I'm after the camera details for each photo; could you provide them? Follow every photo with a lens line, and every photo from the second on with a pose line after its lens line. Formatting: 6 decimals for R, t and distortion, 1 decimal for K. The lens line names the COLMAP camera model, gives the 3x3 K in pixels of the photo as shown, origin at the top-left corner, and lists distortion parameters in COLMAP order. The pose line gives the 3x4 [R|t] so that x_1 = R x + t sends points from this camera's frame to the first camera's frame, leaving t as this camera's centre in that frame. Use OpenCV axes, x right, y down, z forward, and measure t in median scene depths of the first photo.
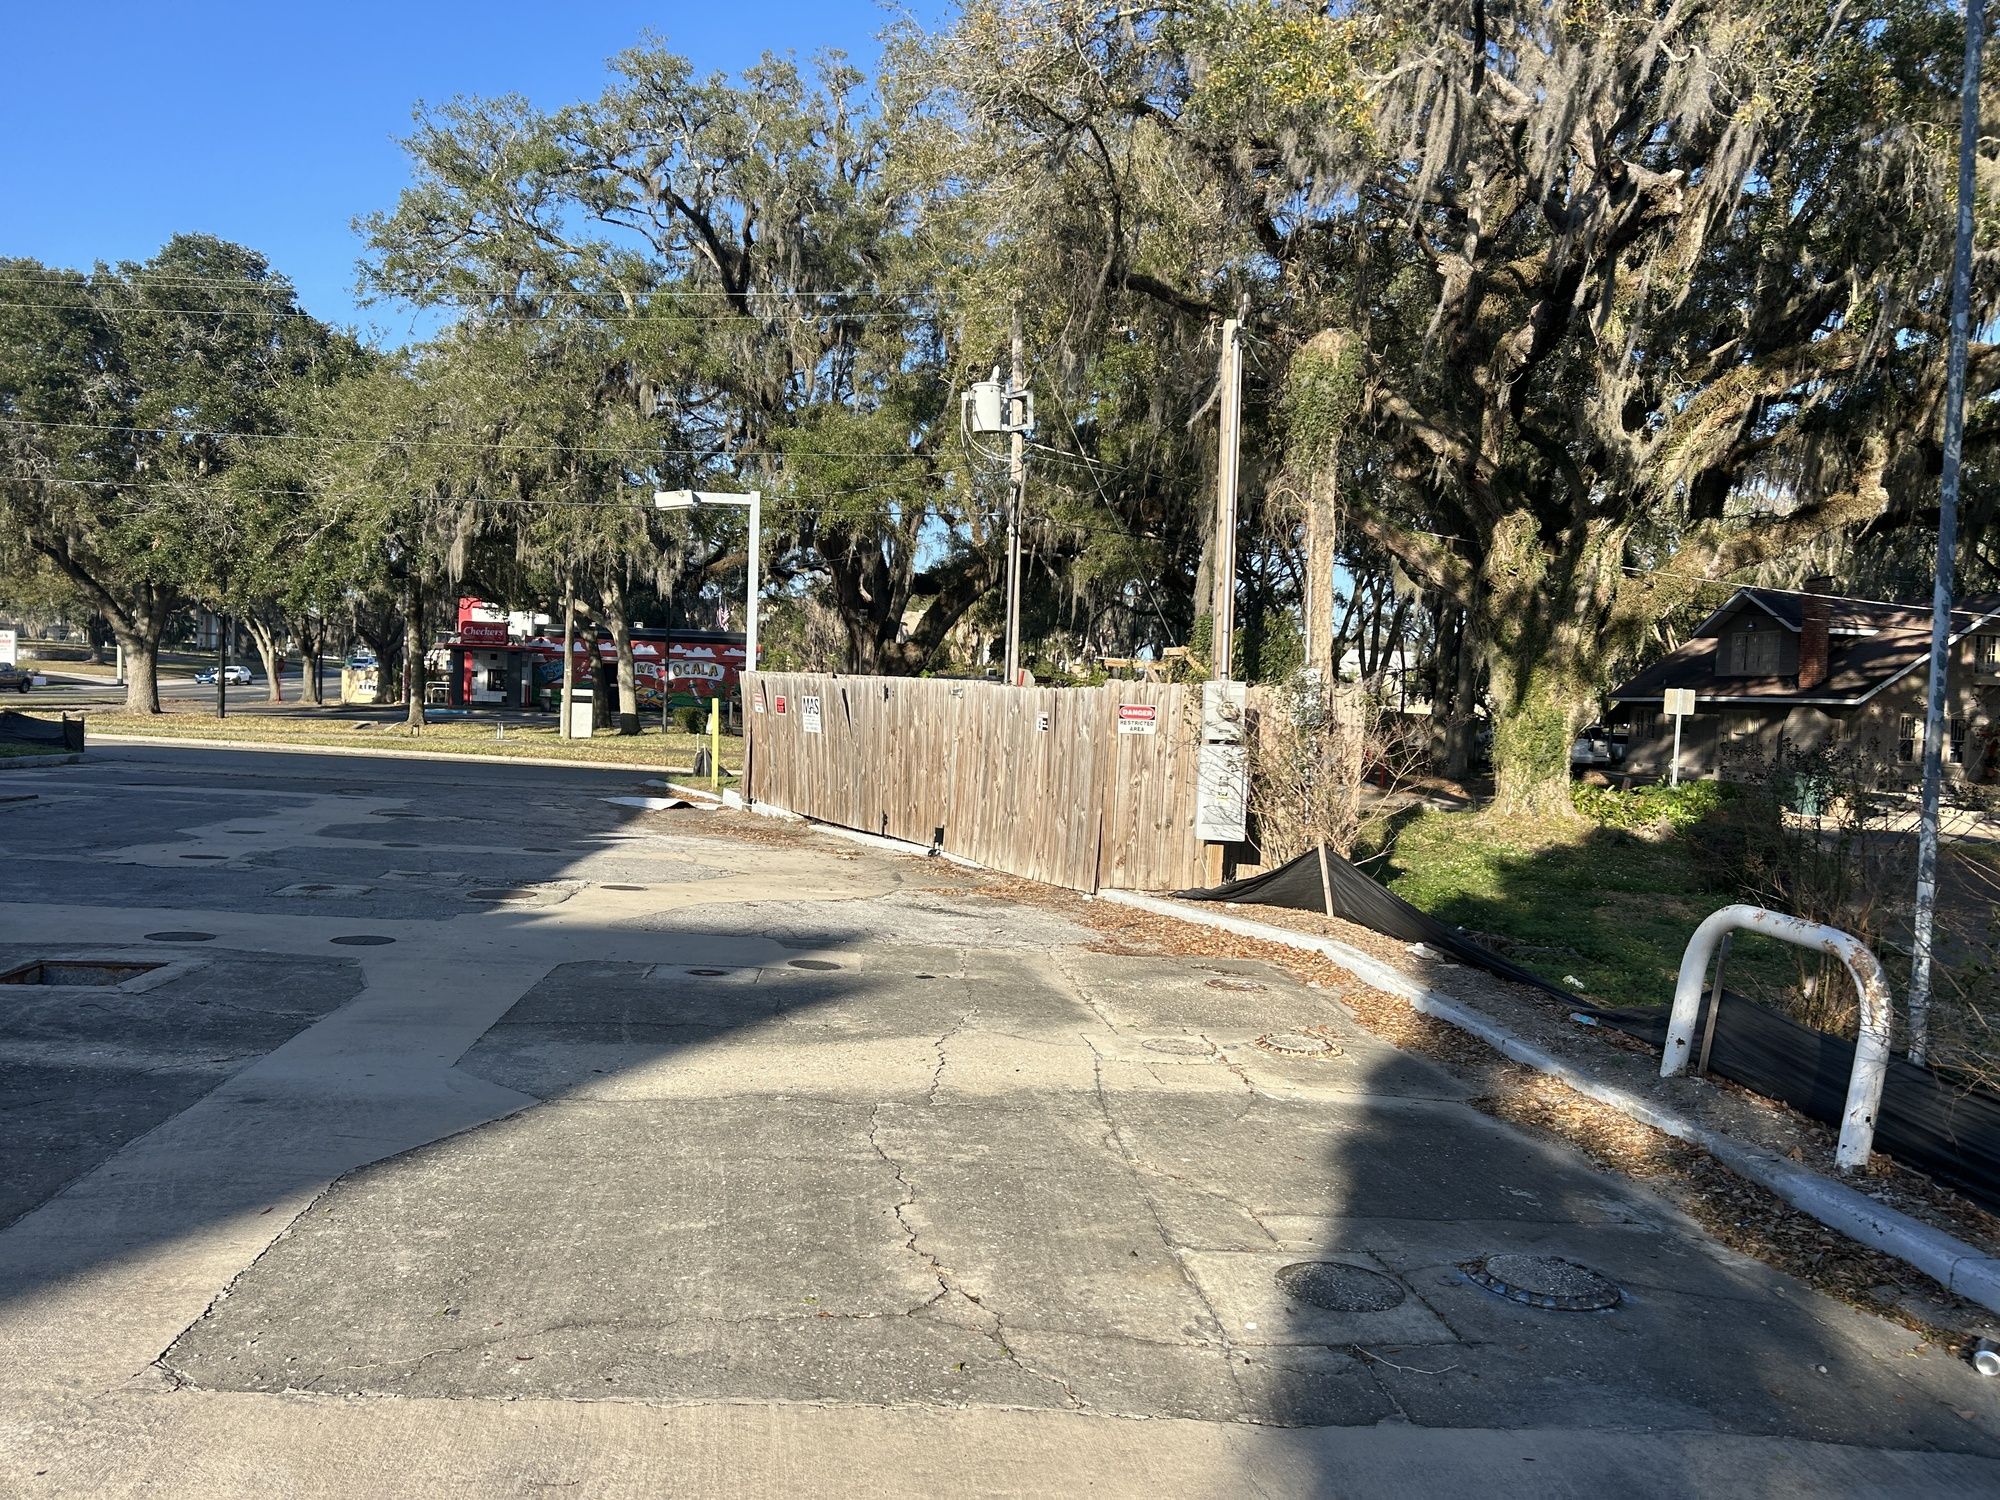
lens RADIAL K [[1475.6, 0, 1000.0], [0, 1475.6, 750.0], [0, 0, 1]] dist [0.077698, -0.001079]
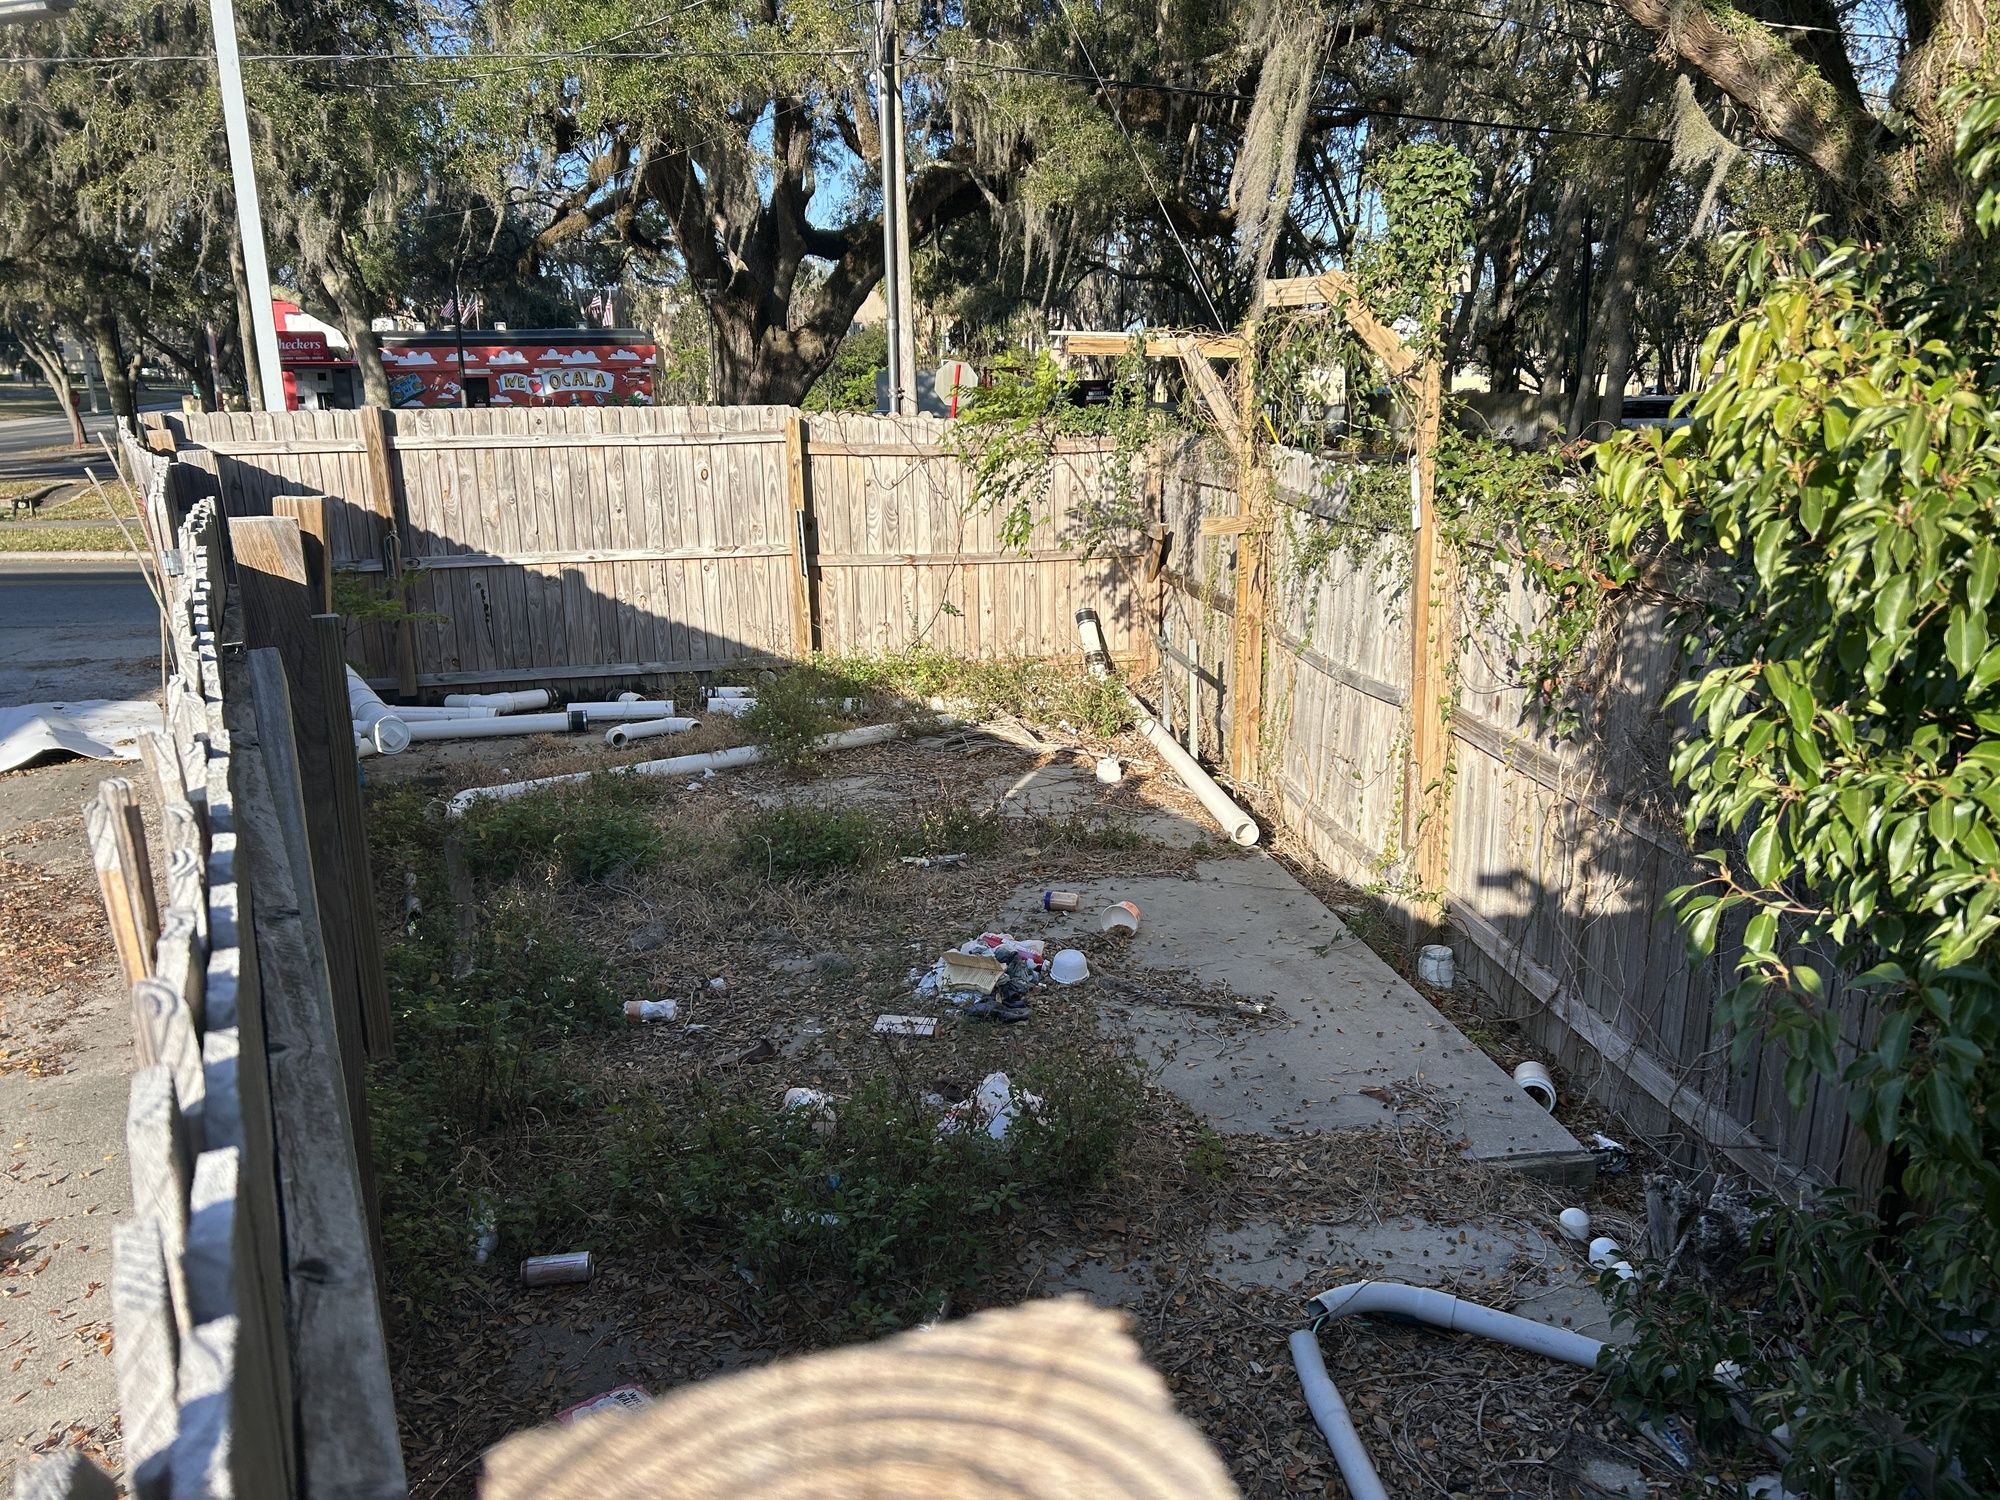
lens RADIAL K [[1485.5, 0, 1000.0], [0, 1485.5, 750.0], [0, 0, 1]] dist [0.019501, -0.001723]
pose [[0.998674, -0.051476, -0.000747, 0.021034], [0.050563, 0.978026, 0.202259, -0.015388], [-0.009681, -0.202028, 0.979332, 0.259624]]
